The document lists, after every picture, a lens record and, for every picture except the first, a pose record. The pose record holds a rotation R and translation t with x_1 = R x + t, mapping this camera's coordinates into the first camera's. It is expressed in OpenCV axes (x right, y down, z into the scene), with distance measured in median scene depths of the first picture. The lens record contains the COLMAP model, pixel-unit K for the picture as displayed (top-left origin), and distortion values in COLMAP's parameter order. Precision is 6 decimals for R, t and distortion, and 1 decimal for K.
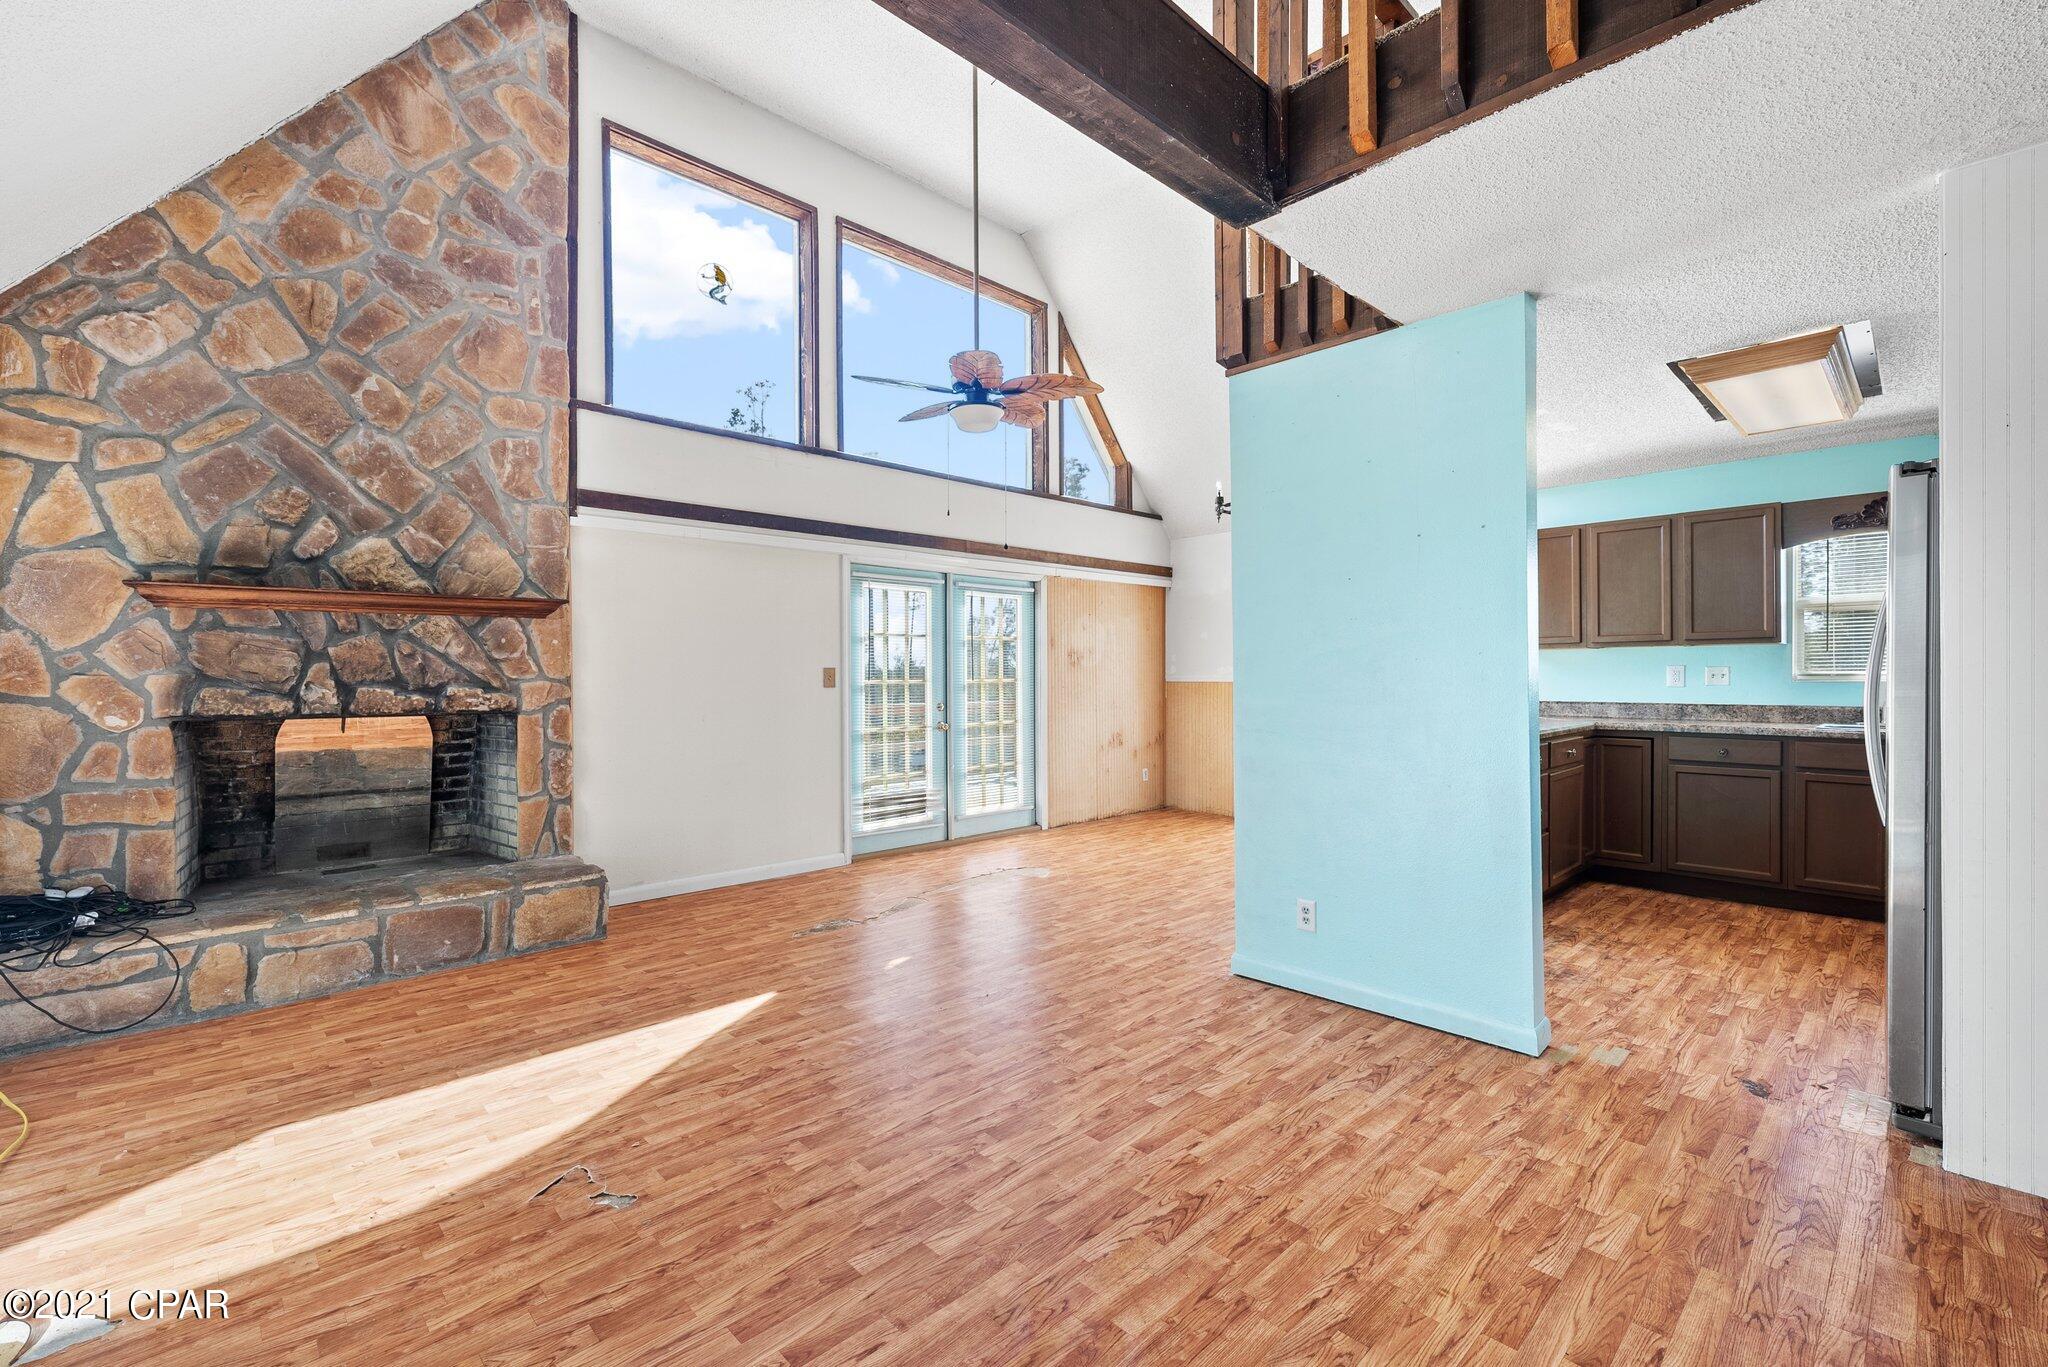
lens RADIAL K [[883.0, 0, 1025.9], [0, 883.0, 677.0], [0, 0, 1]] dist [0.000602, 0.000045]
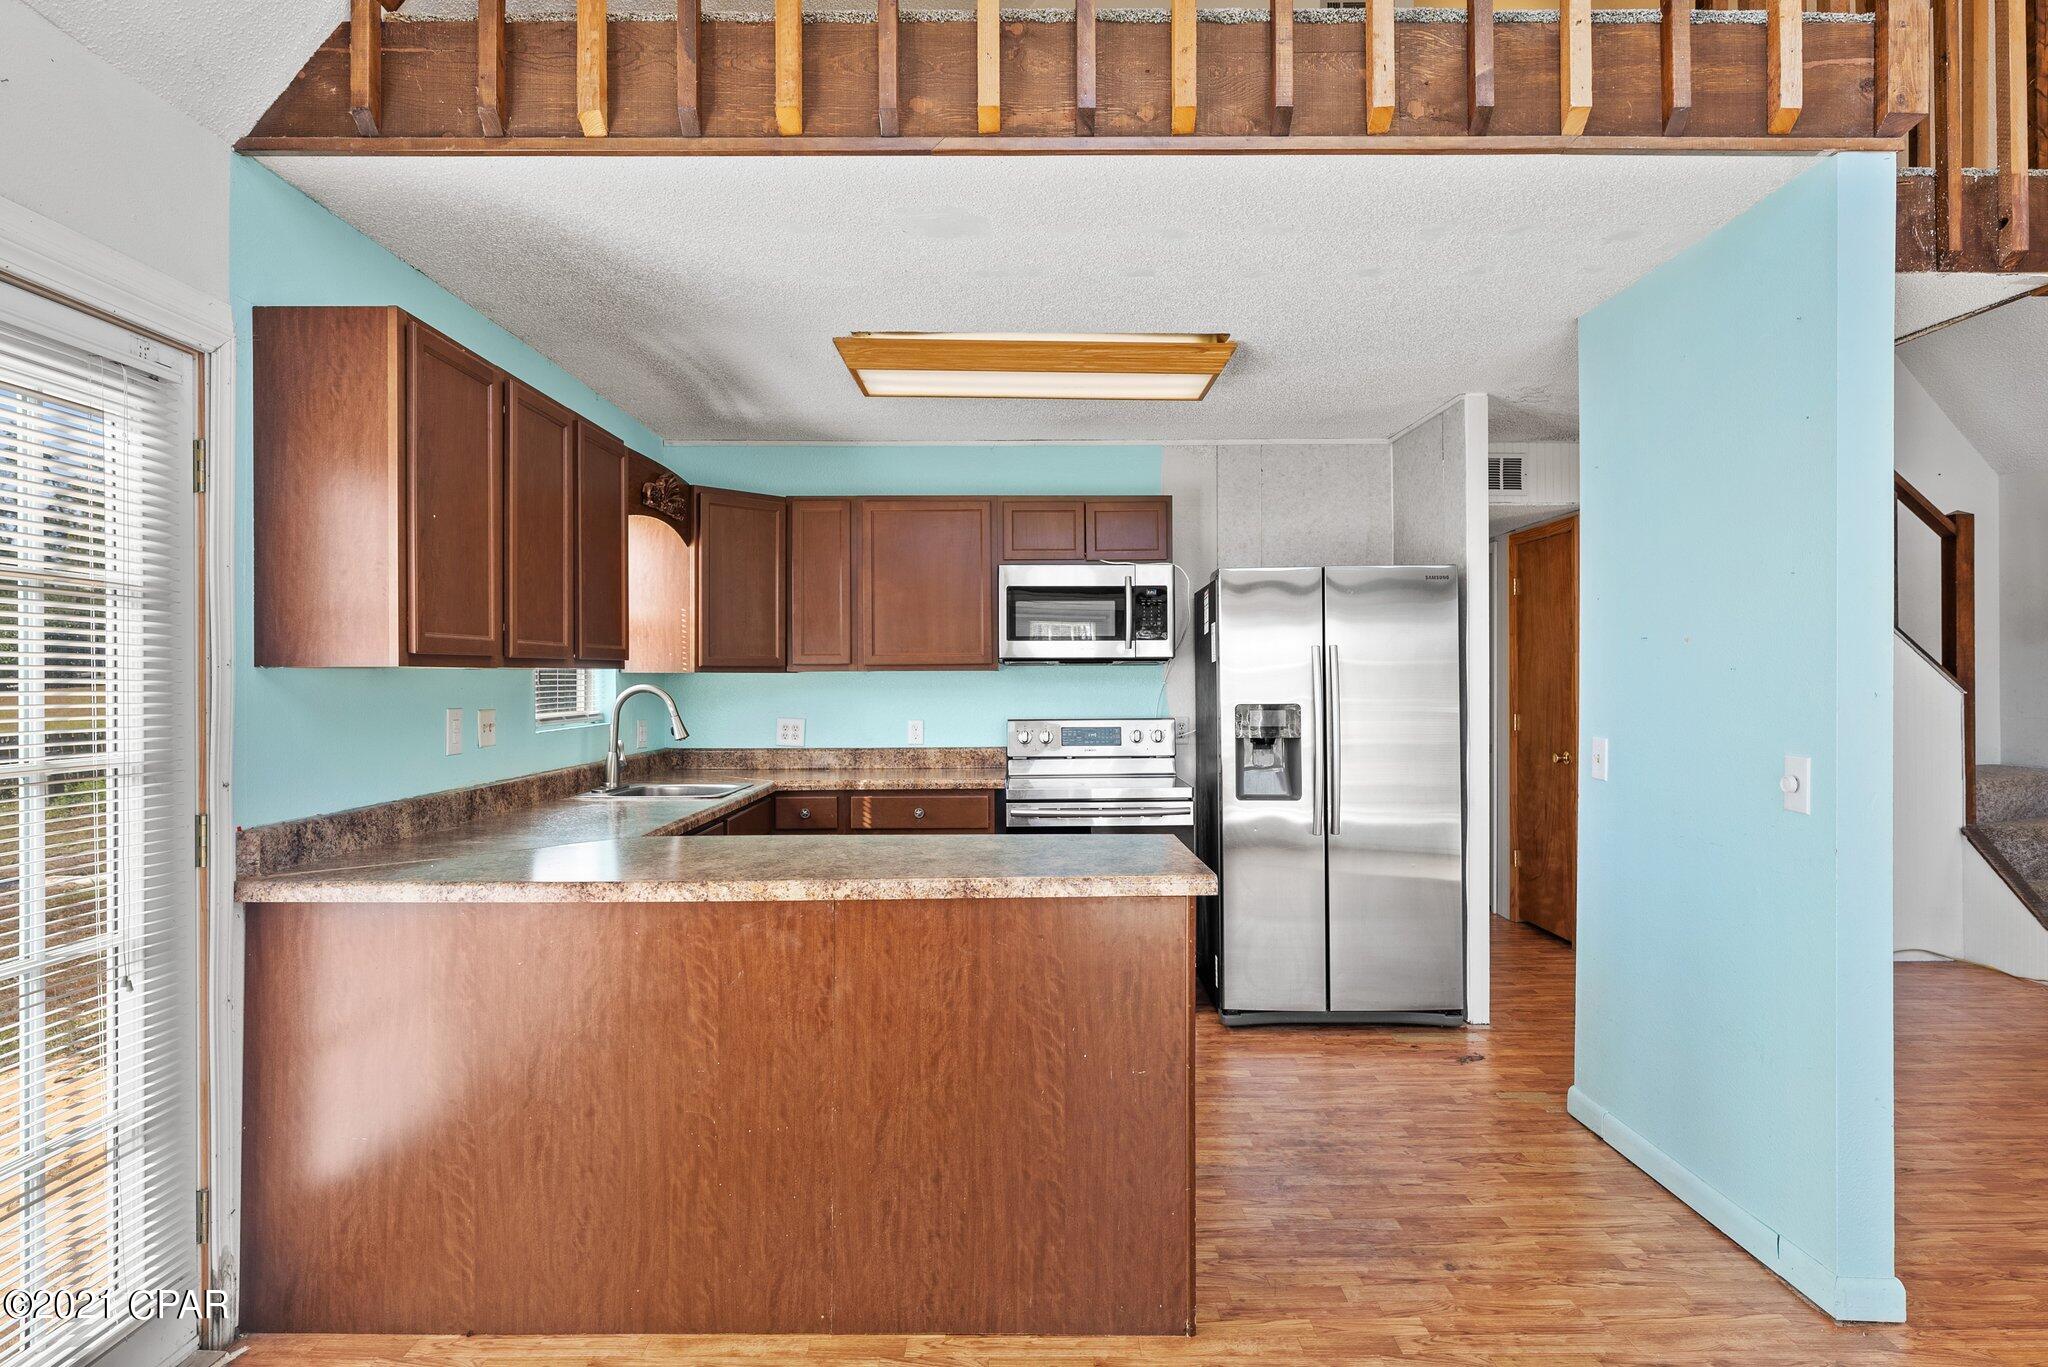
lens RADIAL K [[1122.0, 0, 1028.7], [0, 1122.0, 673.8], [0, 0, 1]] dist [0.004098, 0.000953]
pose [[-0.726958, 0.010439, 0.686603, 0.124843], [0.008491, 0.999945, -0.006212, -0.031315], [-0.686630, 0.001314, -0.727006, 1.505593]]
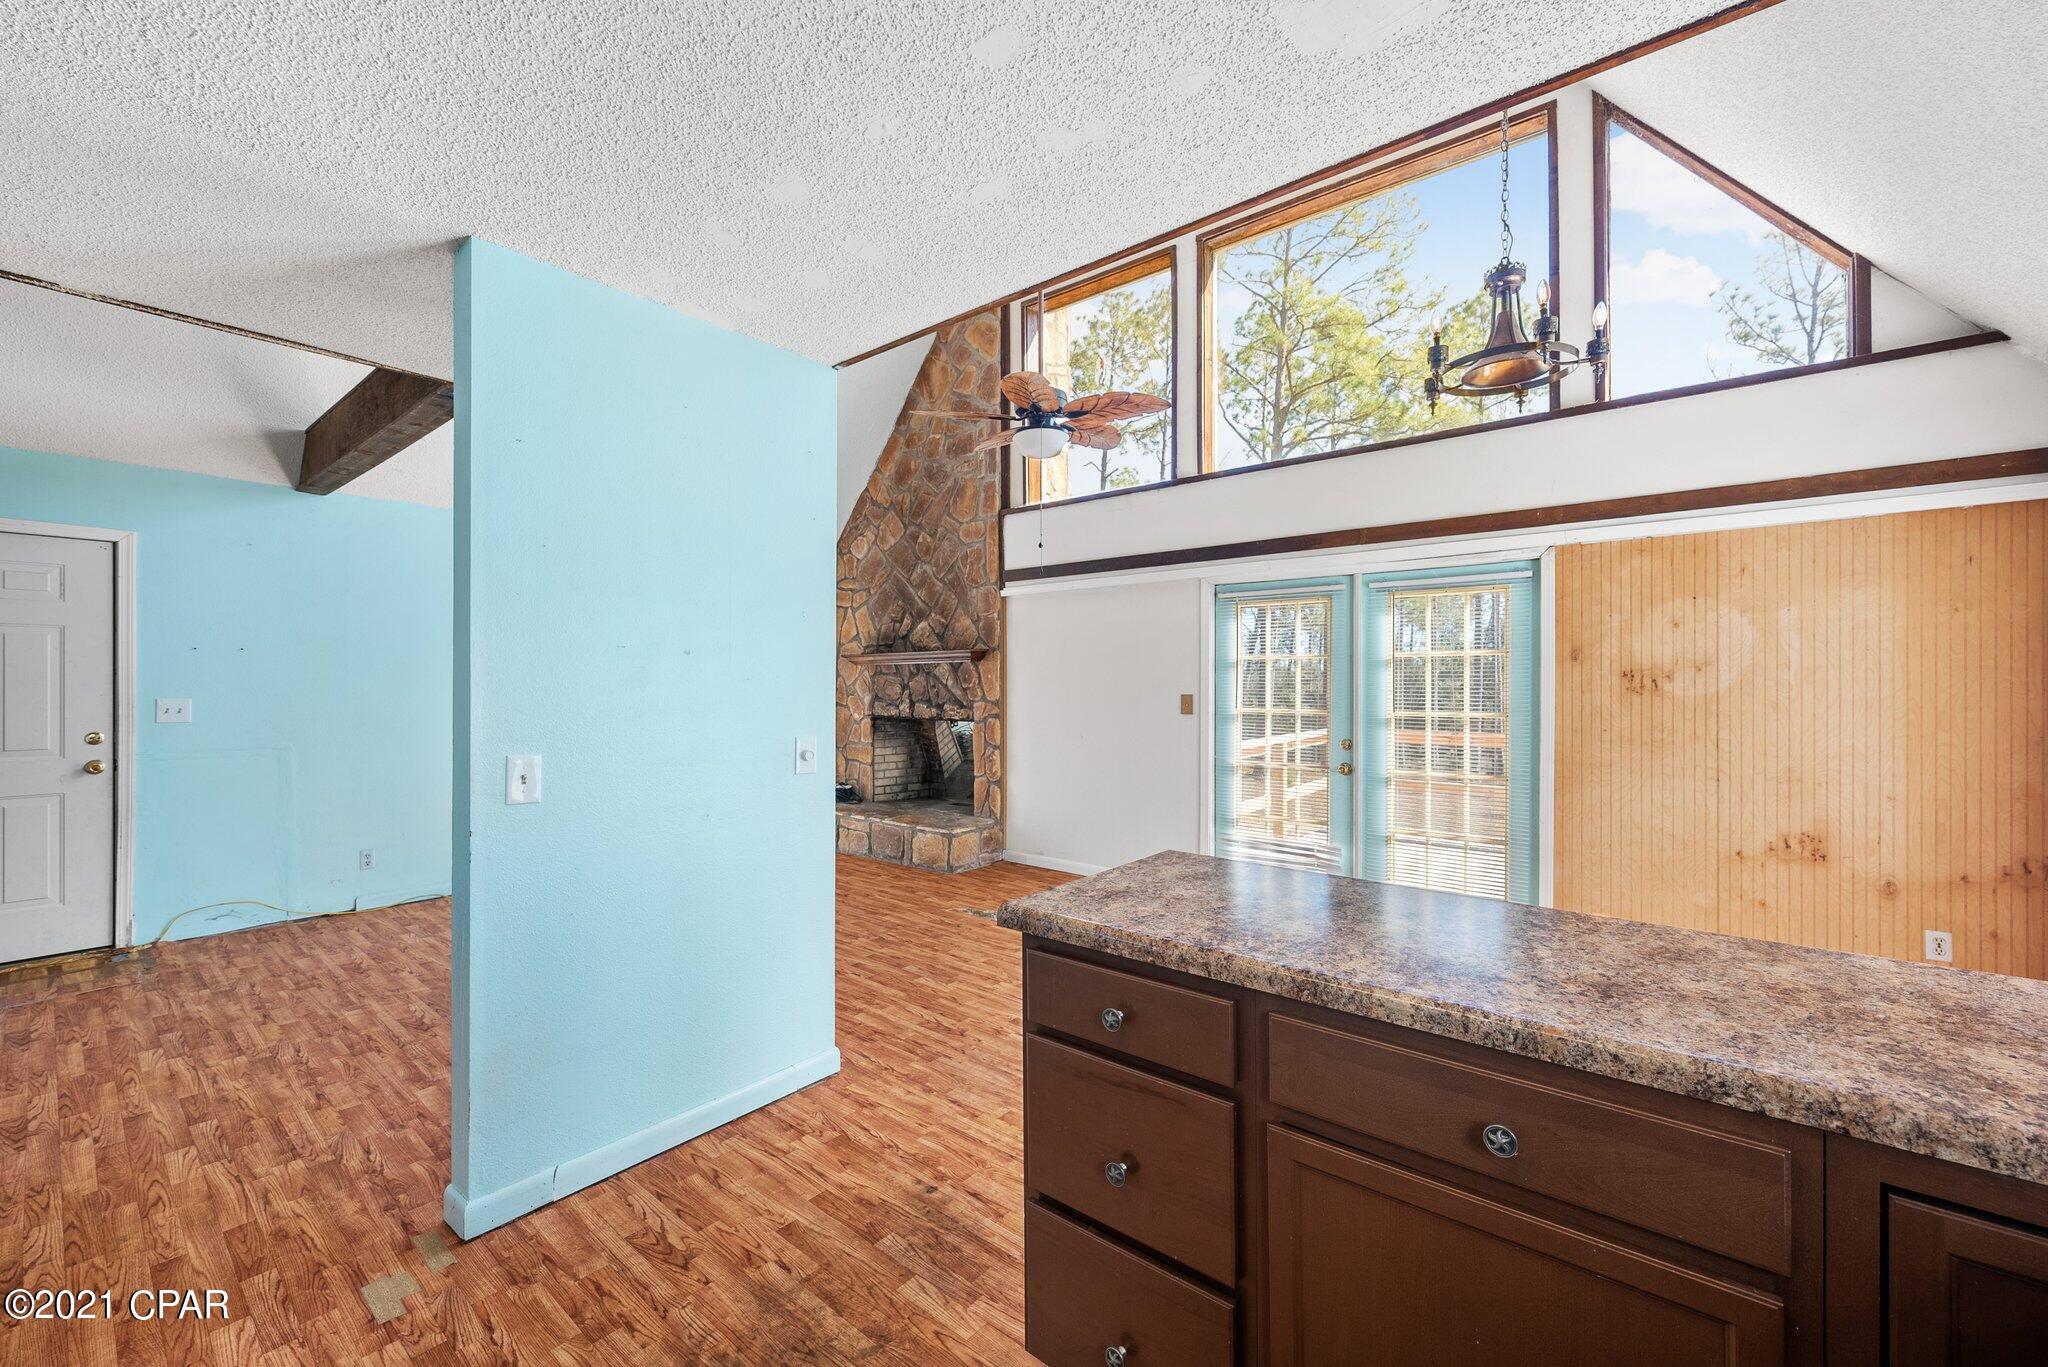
lens RADIAL K [[818.6, 0, 1024.0], [0, 818.6, 683.5], [0, 0, 1]] dist [0.000231, 0.000345]
pose [[0.109659, 0.004039, -0.993961, 0.877511], [-0.003028, 0.999988, 0.003729, -0.033574], [0.993965, 0.002601, 0.109670, 0.924015]]
